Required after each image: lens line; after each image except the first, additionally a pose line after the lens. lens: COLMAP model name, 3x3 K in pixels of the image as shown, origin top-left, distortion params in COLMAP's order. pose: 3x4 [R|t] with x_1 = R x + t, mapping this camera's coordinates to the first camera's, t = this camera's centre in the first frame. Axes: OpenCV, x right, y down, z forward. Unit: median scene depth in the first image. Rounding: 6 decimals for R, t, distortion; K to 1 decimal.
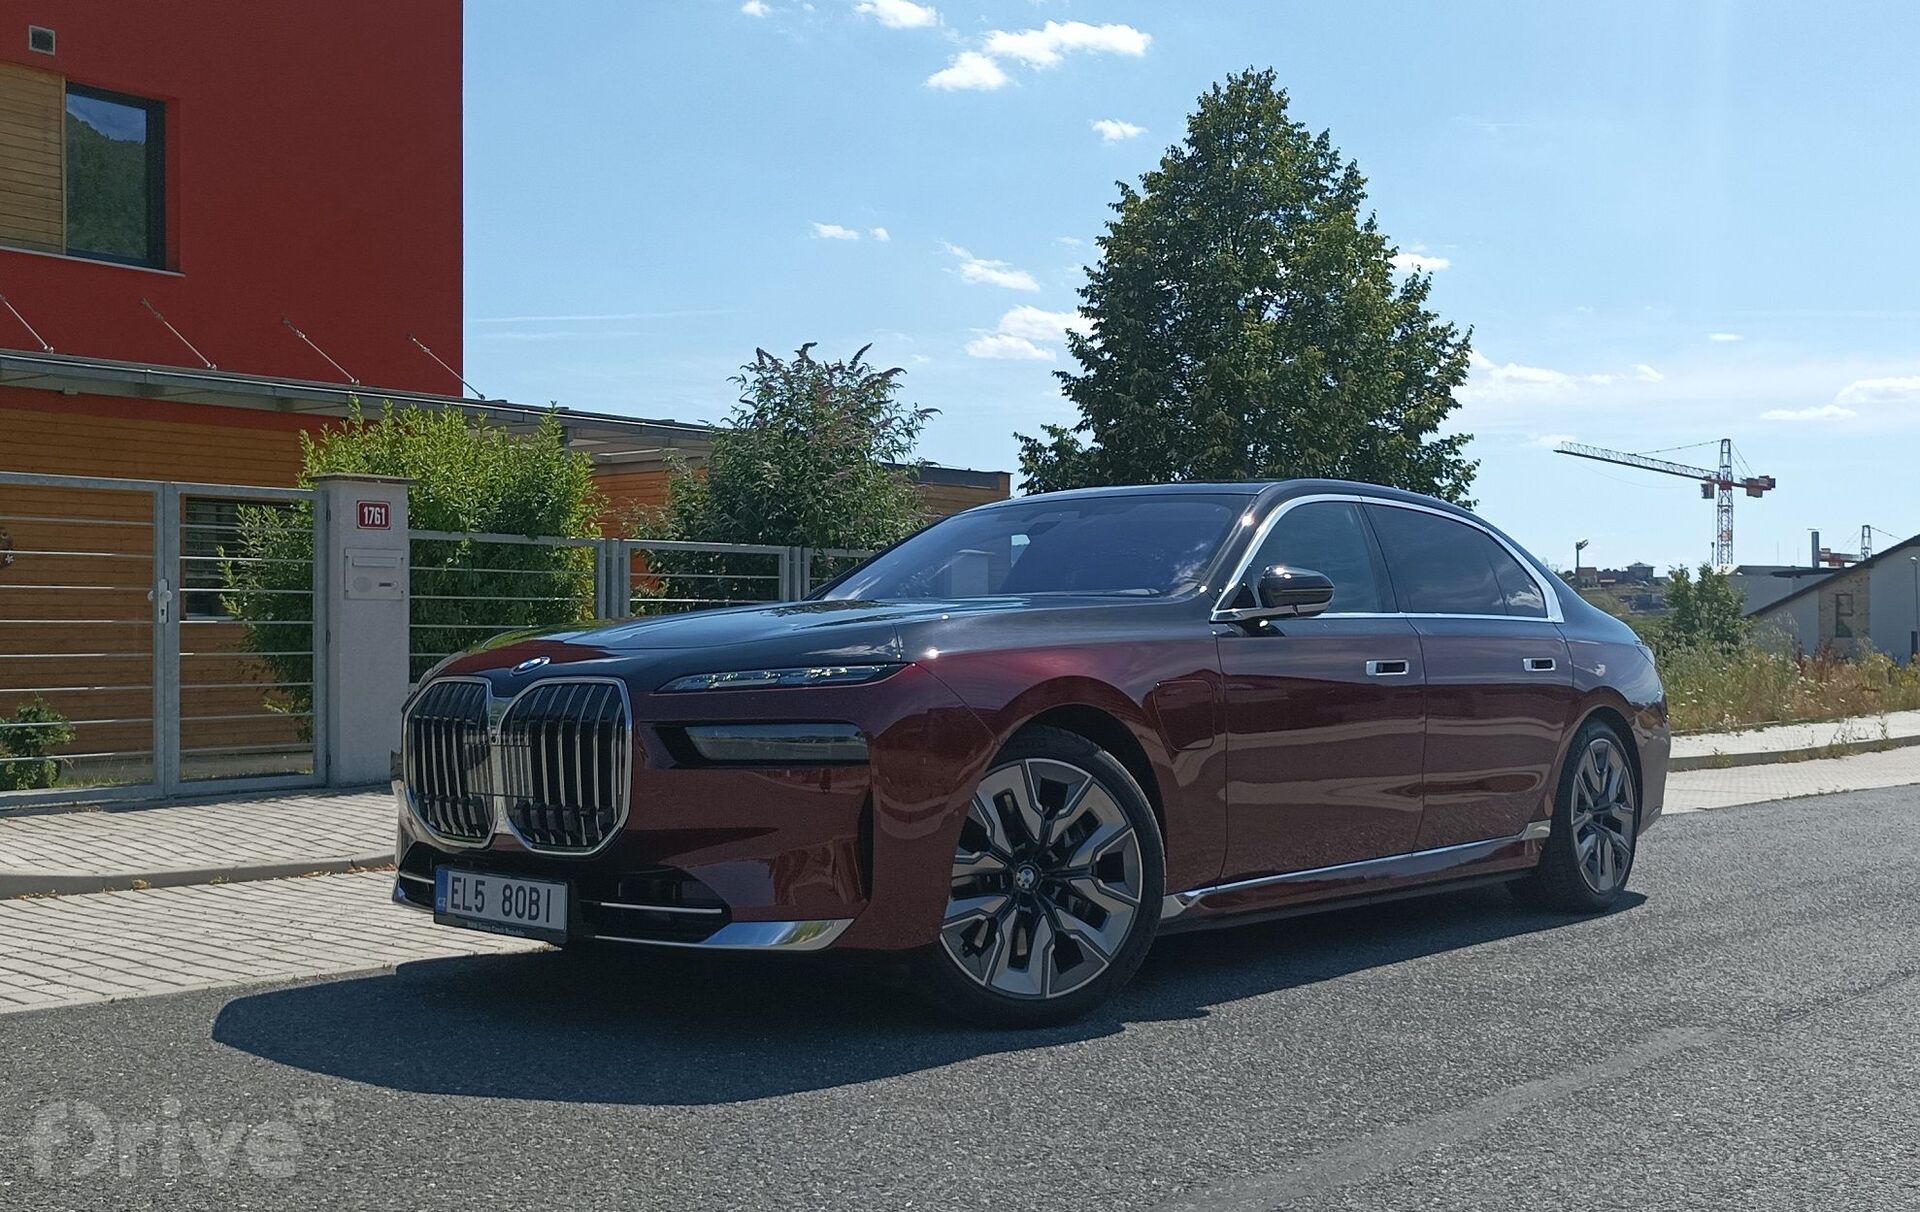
lens RADIAL K [[1924.4, 0, 960.0], [0, 1924.4, 606.0], [0, 0, 1]] dist [0.007843, -0.009049]
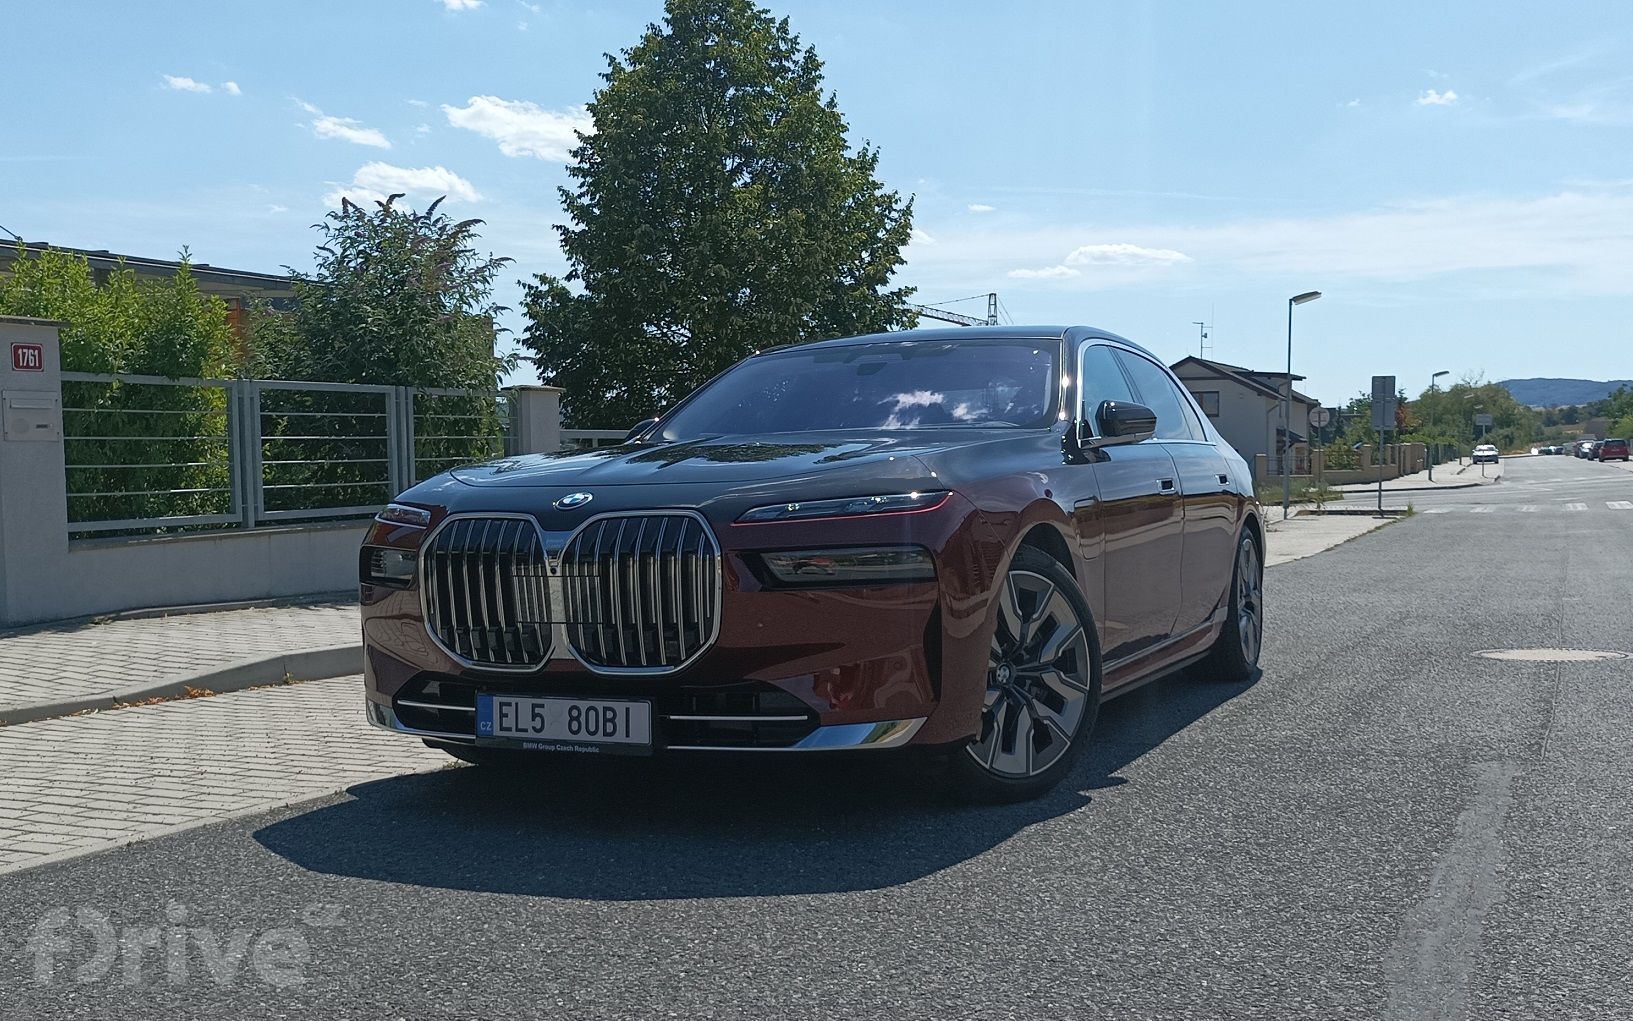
lens RADIAL K [[1701.2, 0, 813.0], [0, 1701.2, 548.2], [0, 0, 1]] dist [-0.013185, -0.017889]
pose [[0.956405, -0.031701, 0.290317, -0.103646], [0.012578, 0.997640, 0.067500, -0.001280], [-0.291772, -0.060906, 0.954547, 0.017673]]
